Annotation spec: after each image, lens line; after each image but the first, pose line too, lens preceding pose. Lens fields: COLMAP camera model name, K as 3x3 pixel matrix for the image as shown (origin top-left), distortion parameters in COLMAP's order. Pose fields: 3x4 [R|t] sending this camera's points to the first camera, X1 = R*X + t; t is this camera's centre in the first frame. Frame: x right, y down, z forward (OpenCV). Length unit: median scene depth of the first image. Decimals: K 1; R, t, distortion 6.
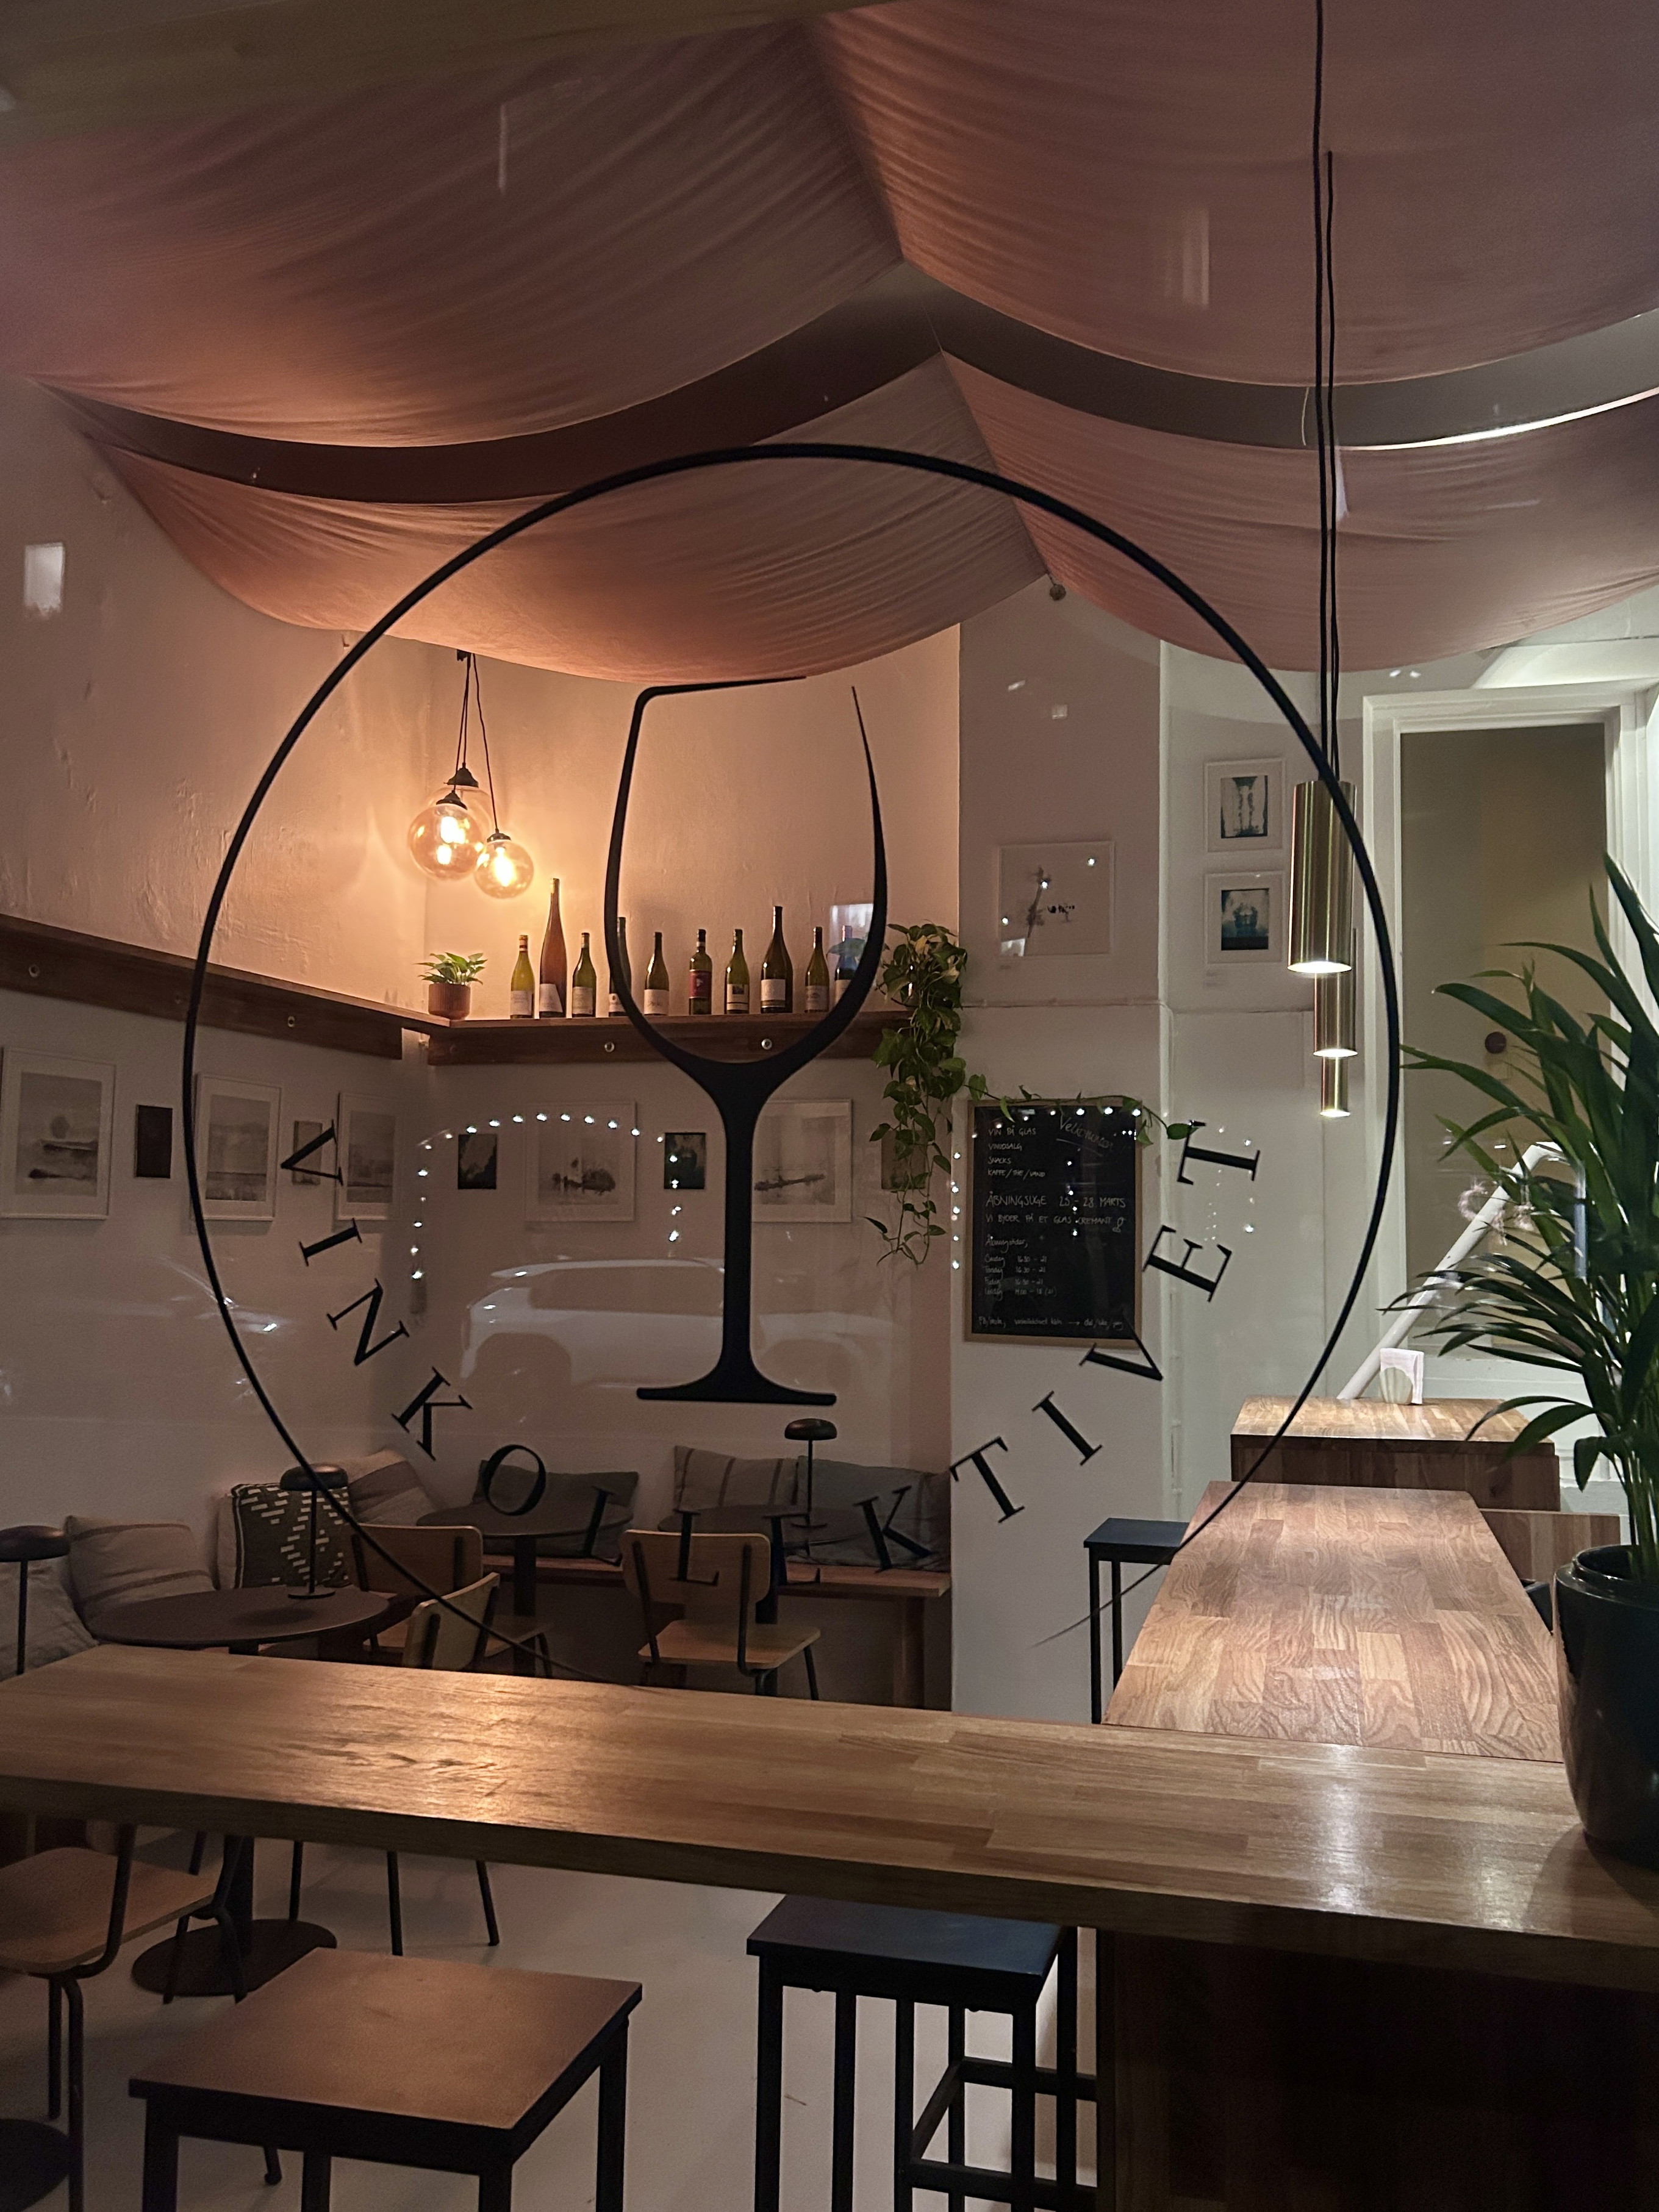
lens RADIAL K [[1677.3, 0, 889.9], [0, 1677.3, 1138.8], [0, 0, 1]] dist [0.034919, -0.025944]
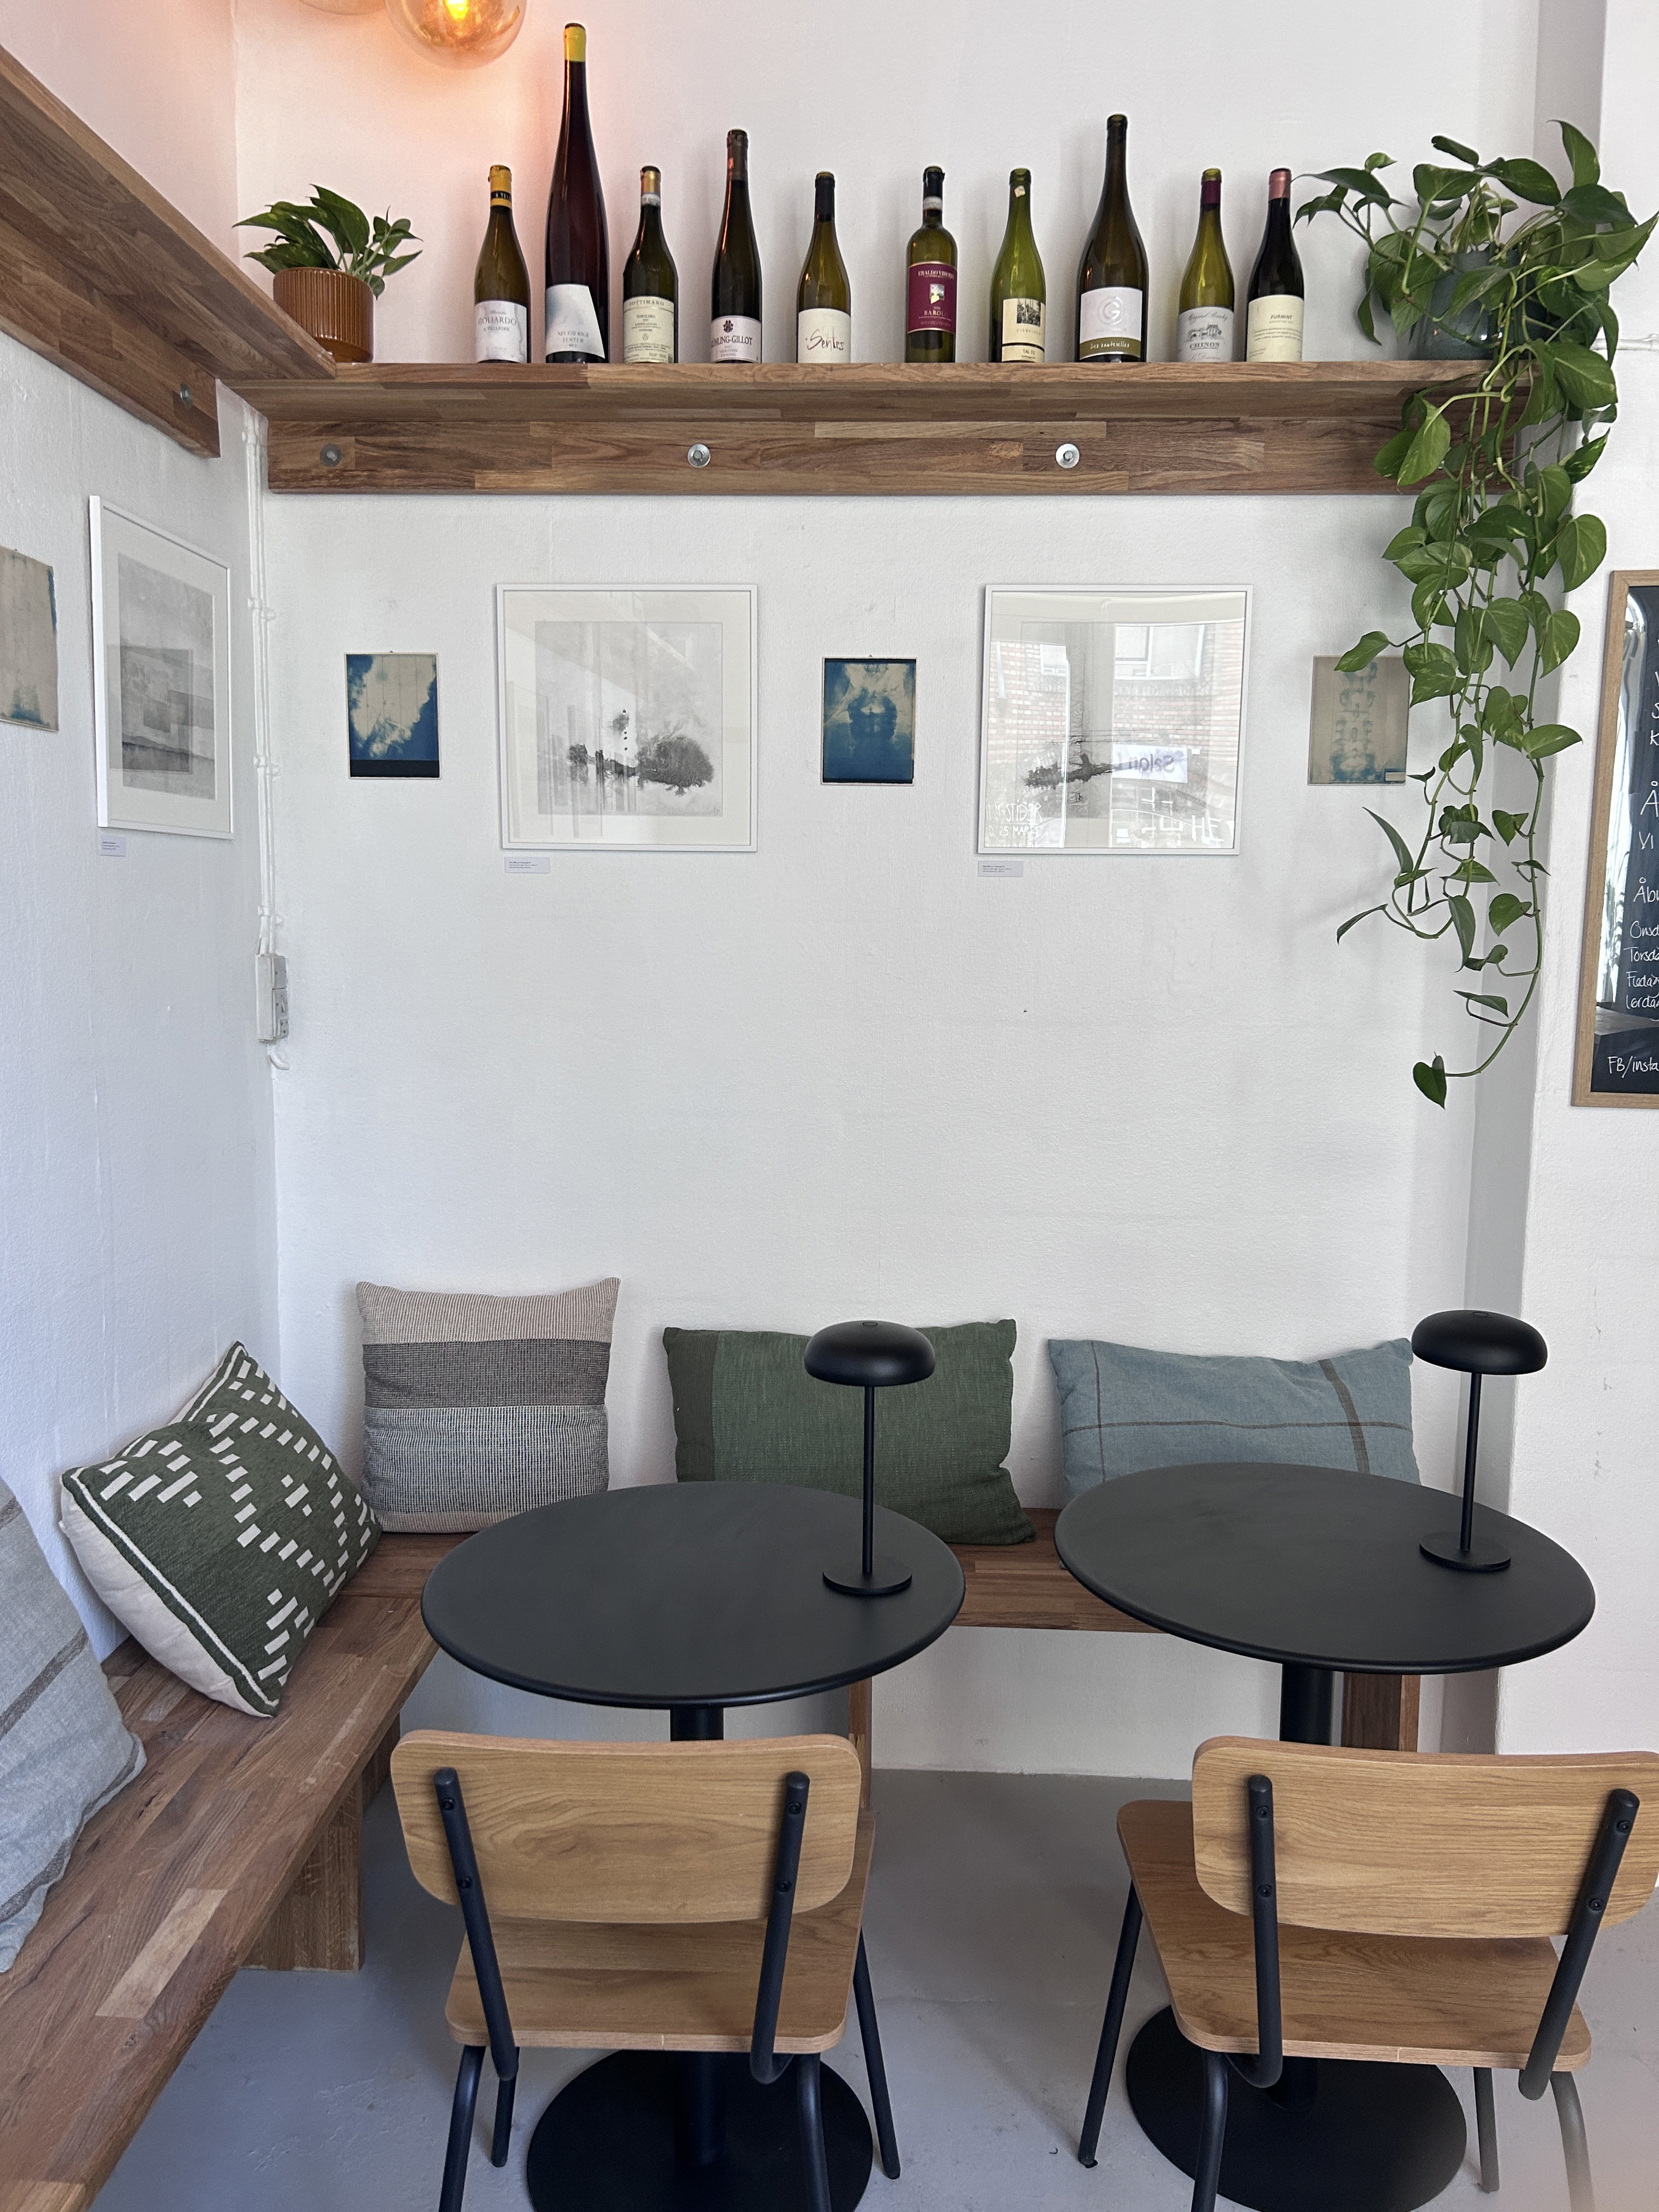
lens RADIAL K [[1677.3, 0, 849.2], [0, 1677.3, 1110.3], [0, 0, 1]] dist [0.034919, -0.025944]
pose [[0.985246, -0.013735, 0.170594, -0.219209], [-0.015500, 0.985517, 0.168865, 0.043270], [-0.170443, -0.169018, 0.970764, 0.557860]]
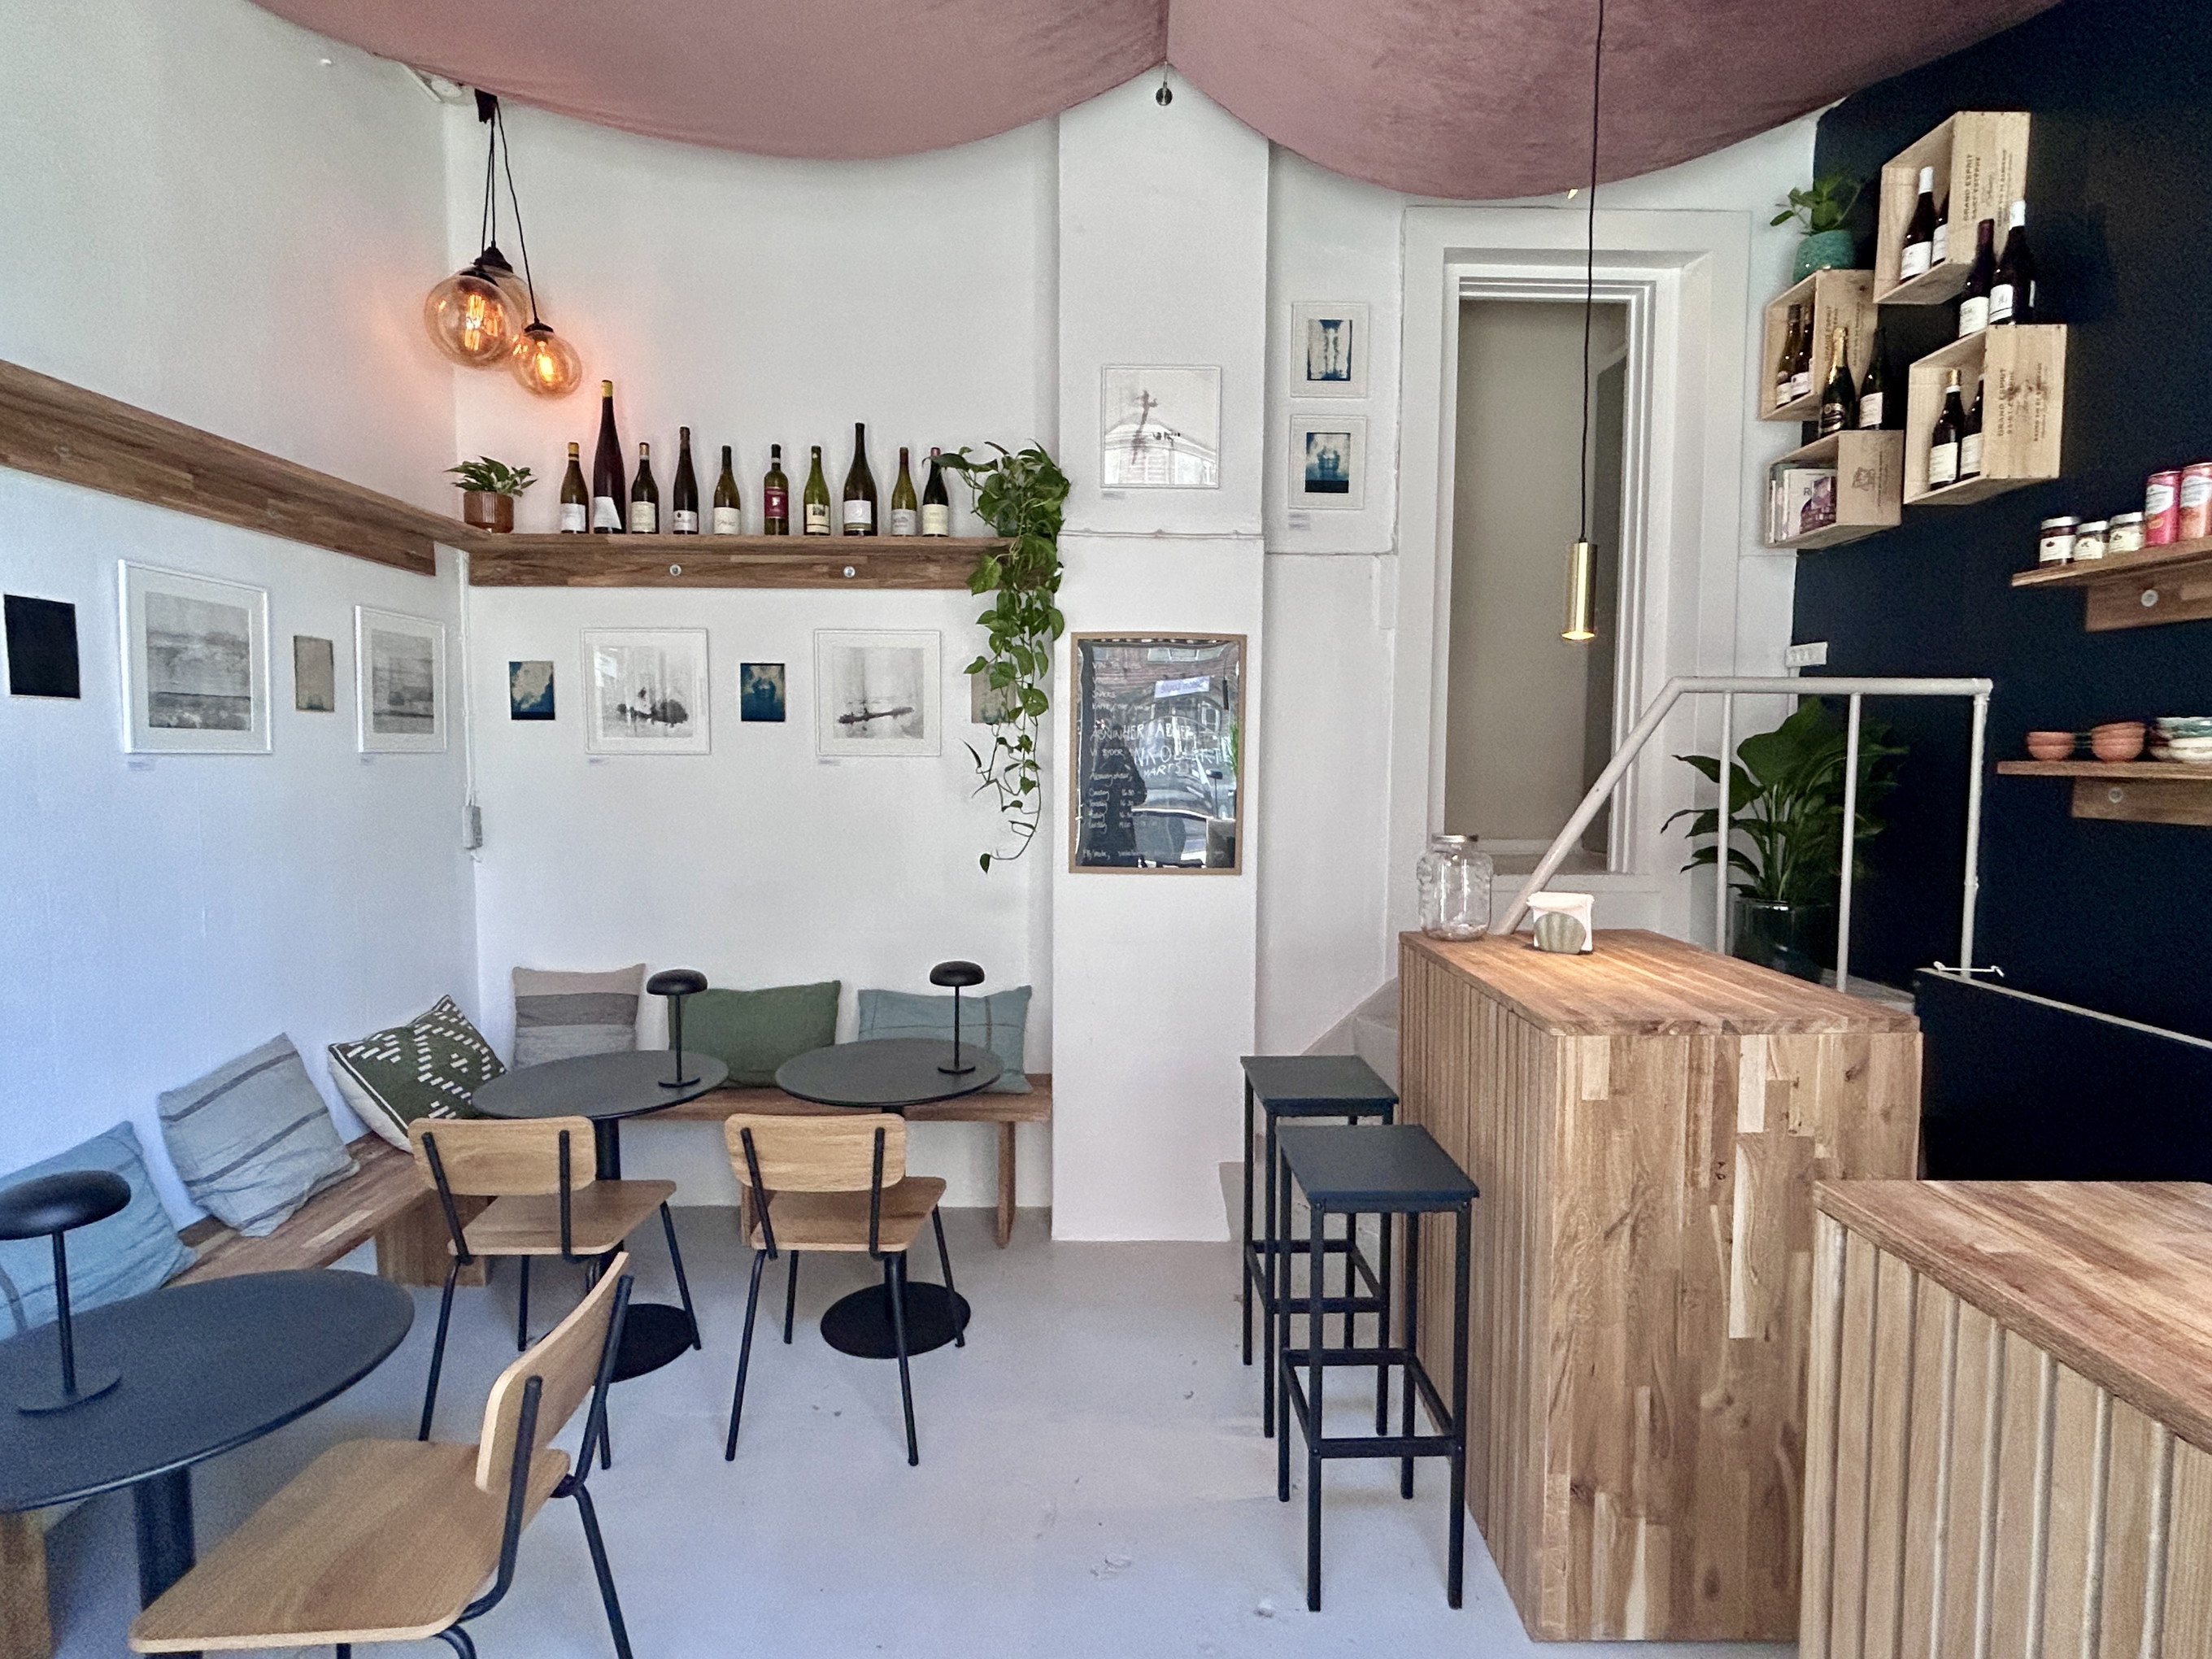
lens RADIAL K [[1107.7, 0, 1113.2], [0, 1107.7, 836.0], [0, 0, 1]] dist [-0.011812, 0.003788]
pose [[0.973886, -0.015789, 0.226486, -0.074669], [-0.012935, 0.992100, 0.124780, 0.013987], [-0.226667, -0.124451, 0.965989, 0.340931]]
